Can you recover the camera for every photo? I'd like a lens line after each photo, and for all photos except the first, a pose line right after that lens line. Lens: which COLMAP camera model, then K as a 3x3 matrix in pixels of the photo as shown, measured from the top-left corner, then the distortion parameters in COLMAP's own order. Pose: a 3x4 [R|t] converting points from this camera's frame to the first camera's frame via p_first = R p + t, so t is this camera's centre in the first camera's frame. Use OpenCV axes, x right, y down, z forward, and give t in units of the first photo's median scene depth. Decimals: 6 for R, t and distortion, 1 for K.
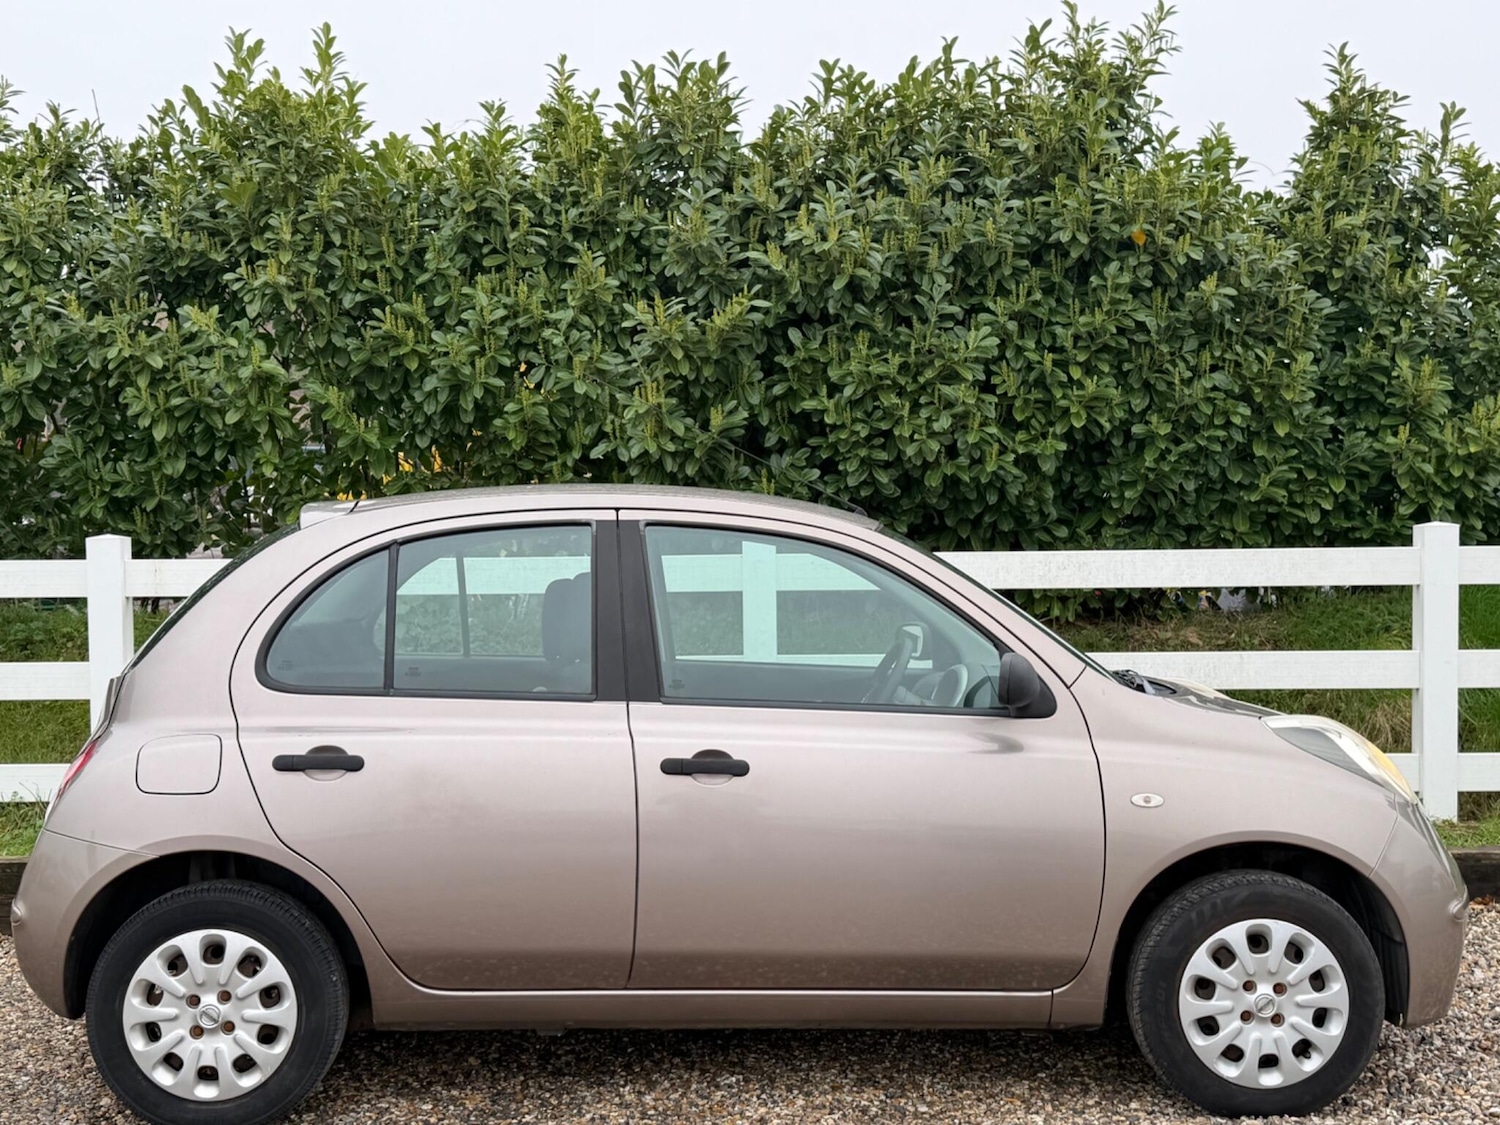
lens RADIAL K [[1781.0, 0, 741.3], [0, 1781.0, 569.5], [0, 0, 1]] dist [0.250069, -0.653370]
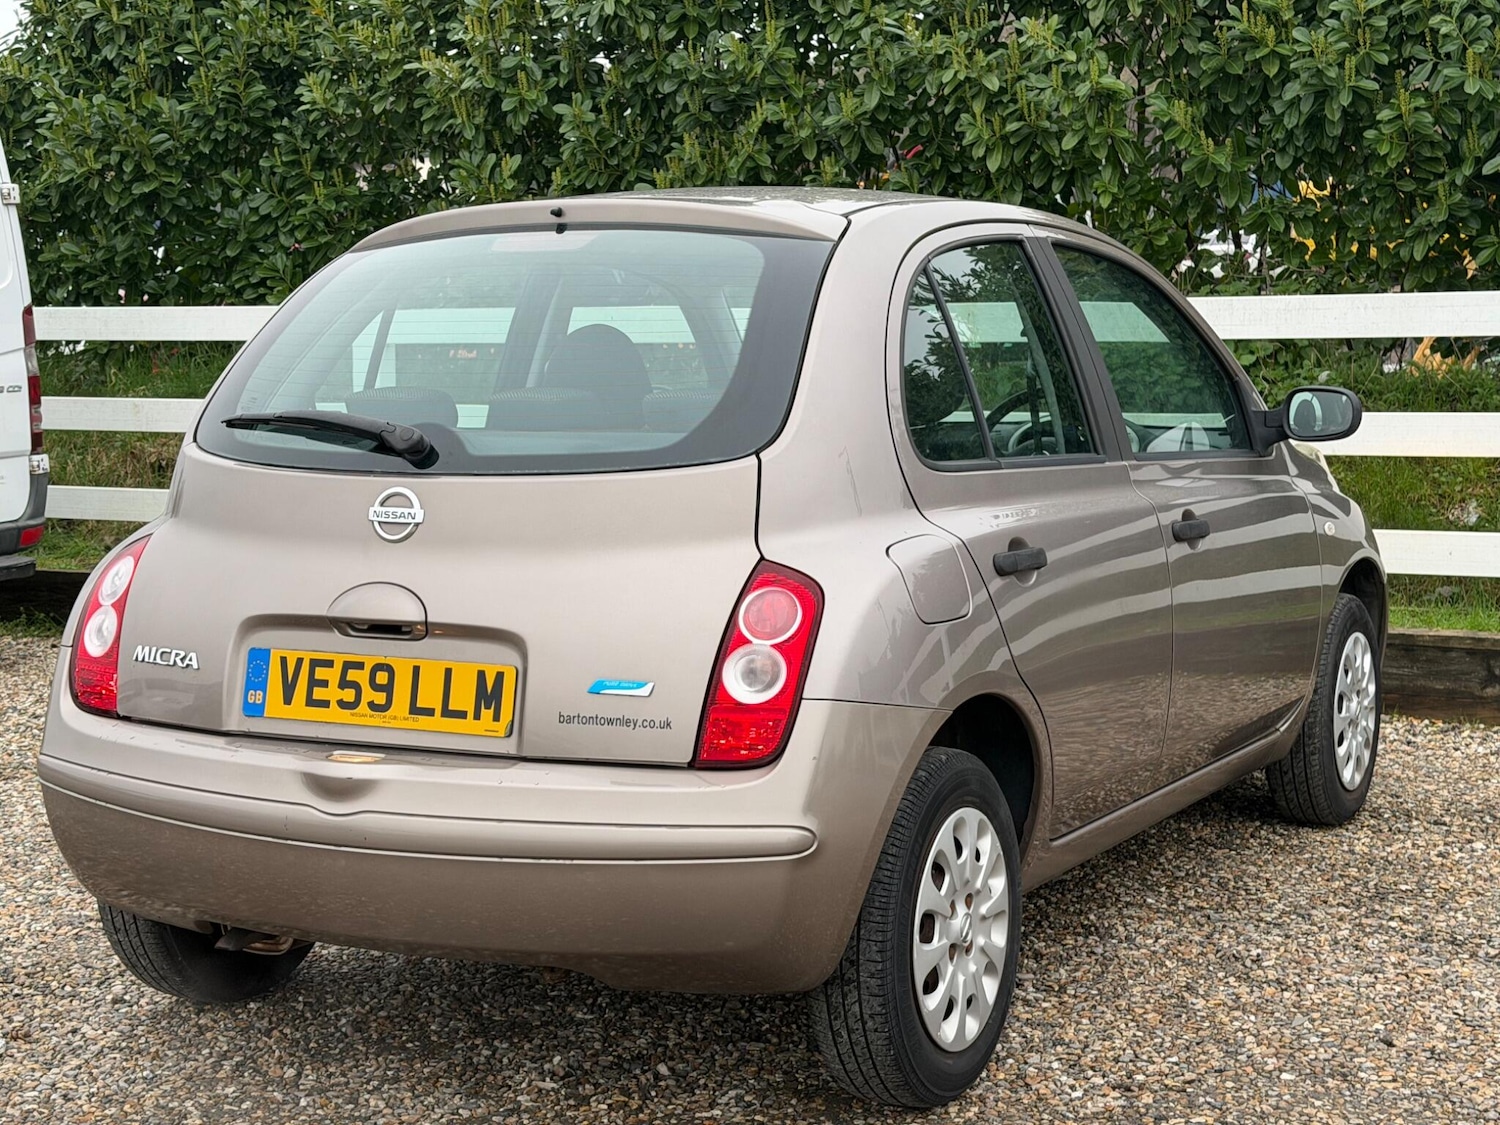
lens RADIAL K [[2422.5, 0, 745.6], [0, 2422.5, 580.6], [0, 0, 1]] dist [0.168409, -0.267135]
pose [[0.894214, 0.049496, -0.444896, 0.121138], [-0.007221, 0.995334, 0.096220, 0.016214], [0.447582, -0.082829, 0.890398, -0.159589]]
